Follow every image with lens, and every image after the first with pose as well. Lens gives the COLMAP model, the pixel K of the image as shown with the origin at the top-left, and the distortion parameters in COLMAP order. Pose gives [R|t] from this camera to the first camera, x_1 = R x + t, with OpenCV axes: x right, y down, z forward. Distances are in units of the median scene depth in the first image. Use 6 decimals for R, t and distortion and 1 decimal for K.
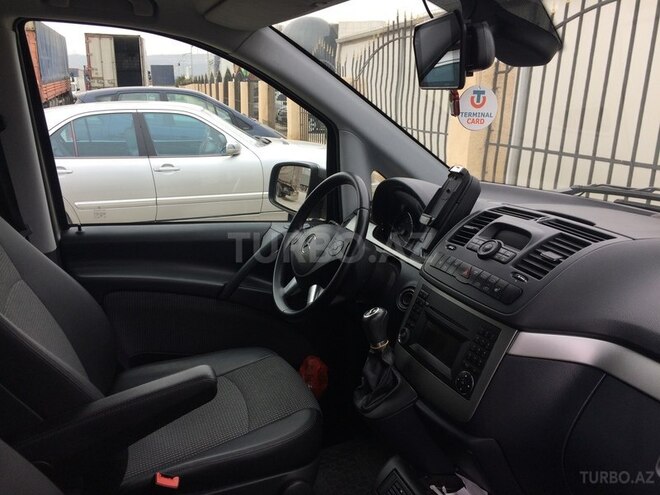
lens RADIAL K [[553.5, 0, 324.8], [0, 553.5, 251.7], [0, 0, 1]] dist [0.043649, -0.046561]
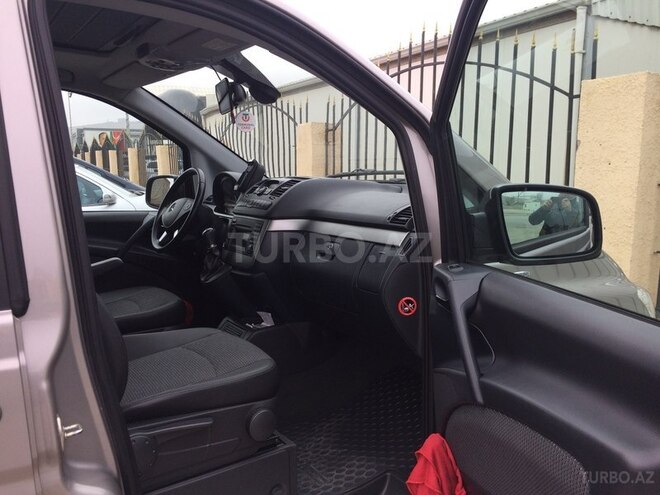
lens RADIAL K [[553.5, 0, 331.6], [0, 553.5, 248.5], [0, 0, 1]] dist [0.043649, -0.046561]
pose [[0.972524, -0.060363, 0.224839, 0.055829], [0.087333, 0.989863, -0.112002, 0.336498], [-0.215799, 0.128560, 0.967937, -0.739488]]
